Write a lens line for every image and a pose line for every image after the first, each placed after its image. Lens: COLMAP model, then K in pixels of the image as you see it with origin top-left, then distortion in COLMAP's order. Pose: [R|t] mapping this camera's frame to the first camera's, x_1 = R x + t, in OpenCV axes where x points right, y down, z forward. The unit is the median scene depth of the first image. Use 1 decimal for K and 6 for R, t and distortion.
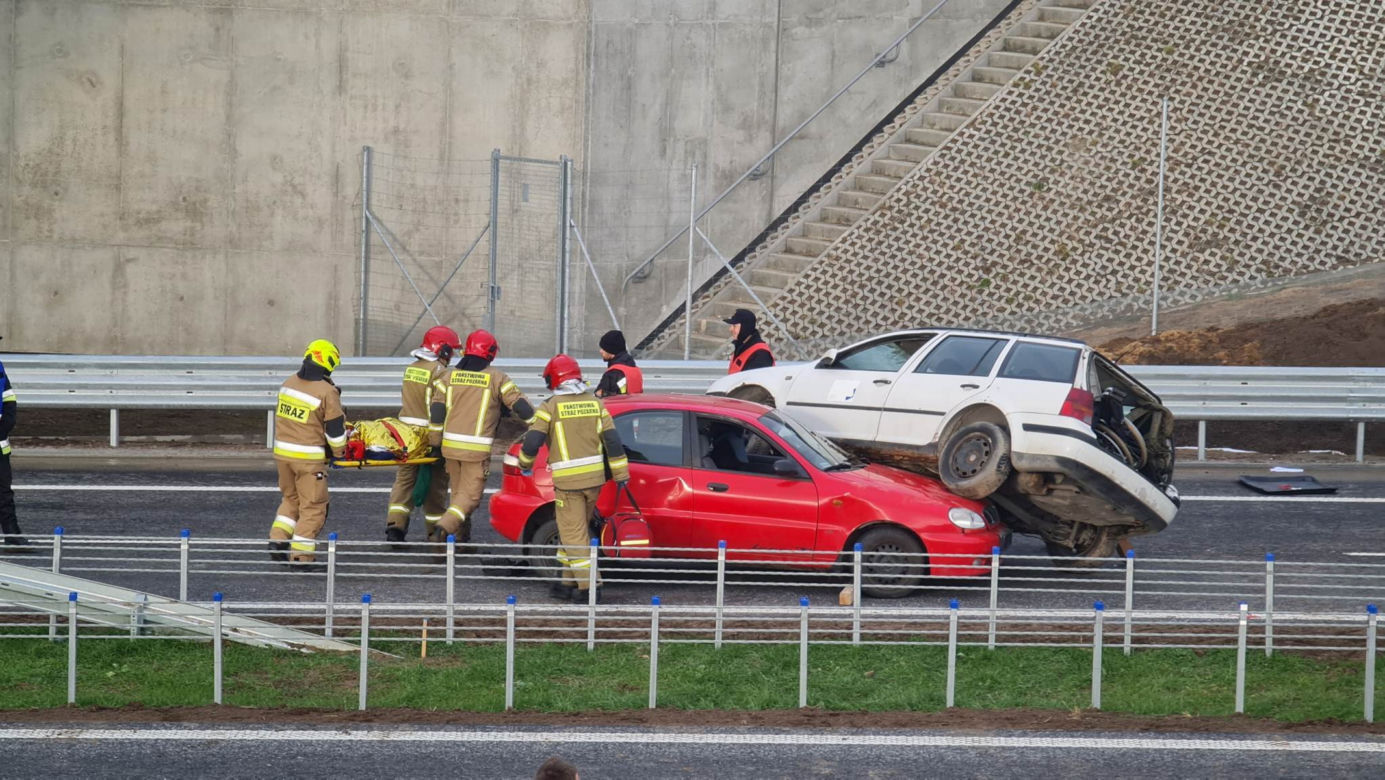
lens RADIAL K [[4919.0, 0, 692.5], [0, 4919.0, 390.0], [0, 0, 1]] dist [0.078409, -1.385996]
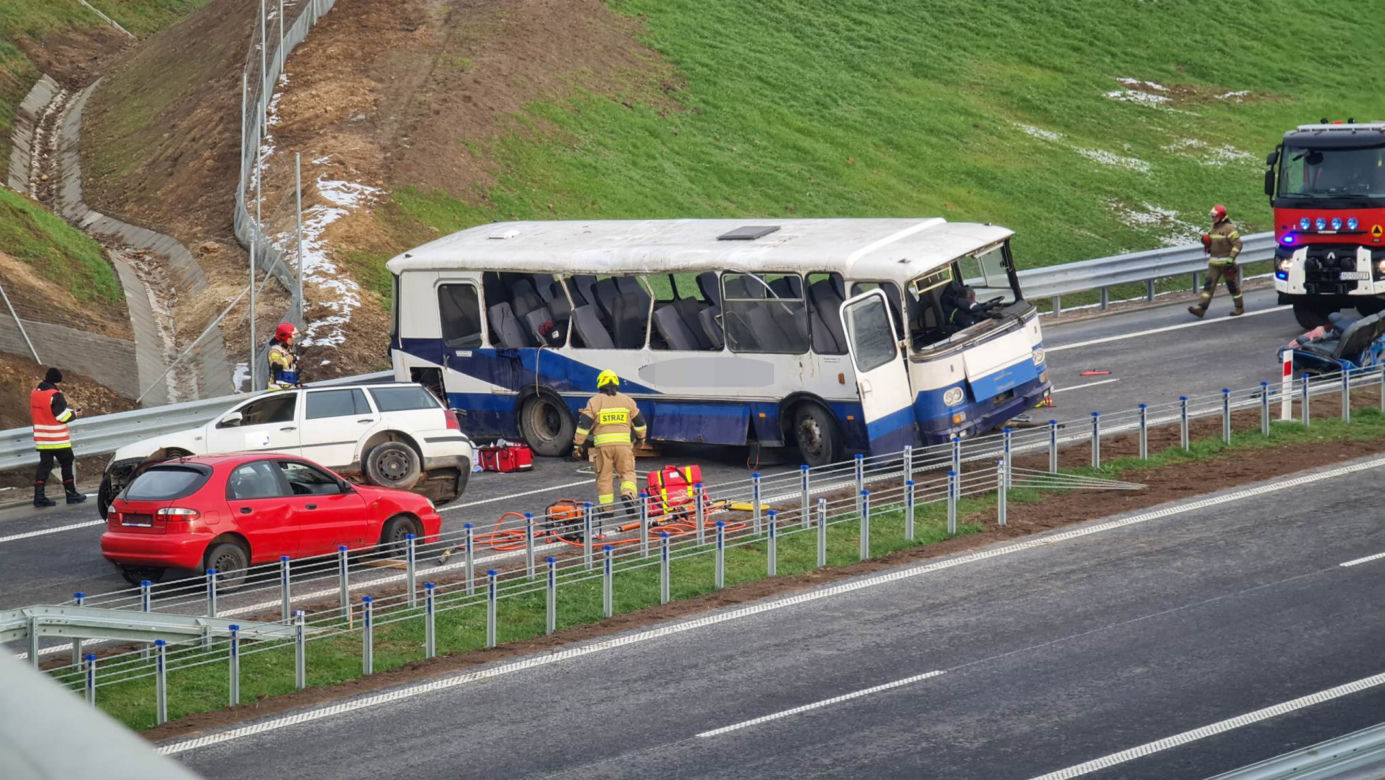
lens RADIAL K [[4855.4, 0, 692.5], [0, 4855.4, 390.0], [0, 0, 1]] dist [0.341978, -0.424601]
pose [[0.574279, -0.112129, 0.810944, -0.829779], [0.131763, 0.990321, 0.043621, -0.047085], [-0.807986, 0.081802, 0.583495, 0.051270]]
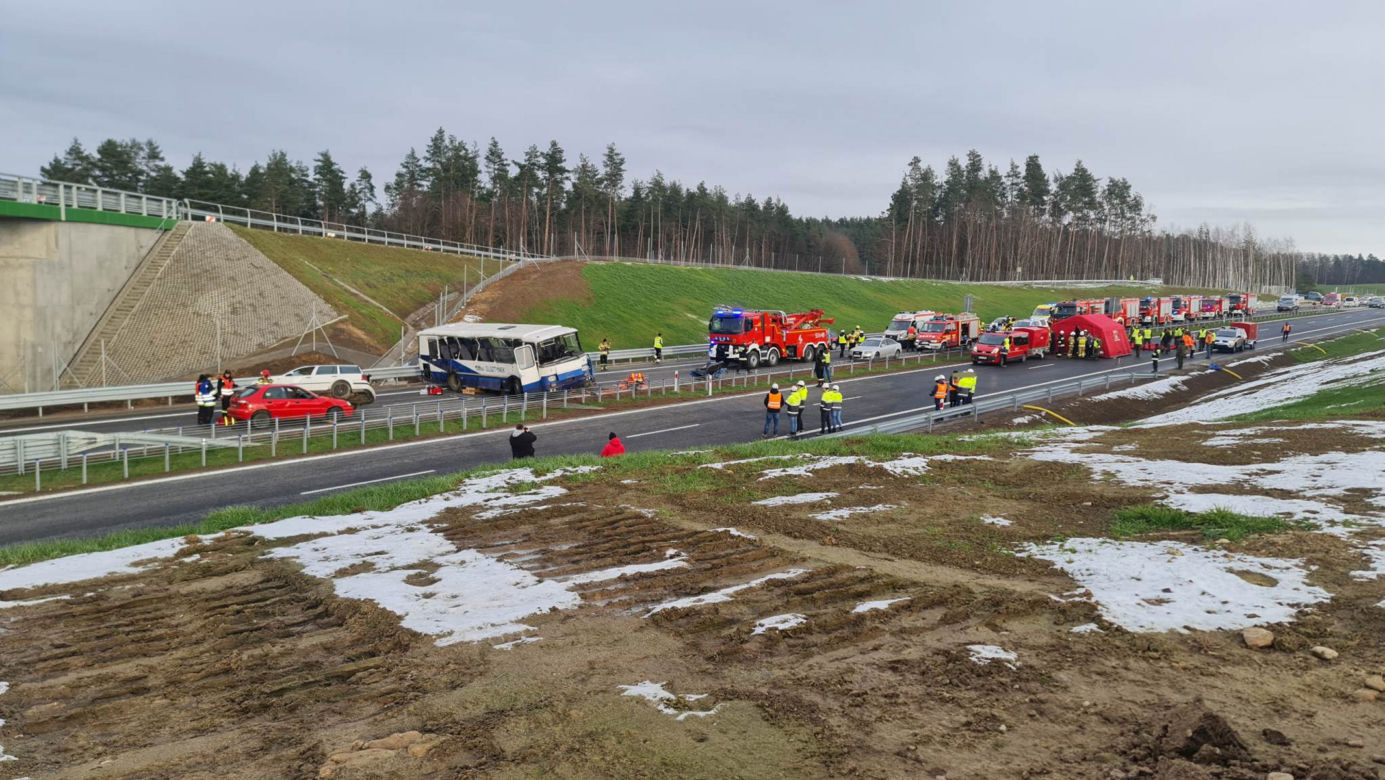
lens RADIAL K [[992.5, 0, 700.0], [0, 992.5, 394.5], [0, 0, 1]] dist [0.080624, -0.047911]
pose [[0.604348, -0.094390, 0.791109, -0.377522], [0.084721, 0.994941, 0.053989, -0.004276], [-0.792203, 0.034396, 0.609287, 0.111940]]
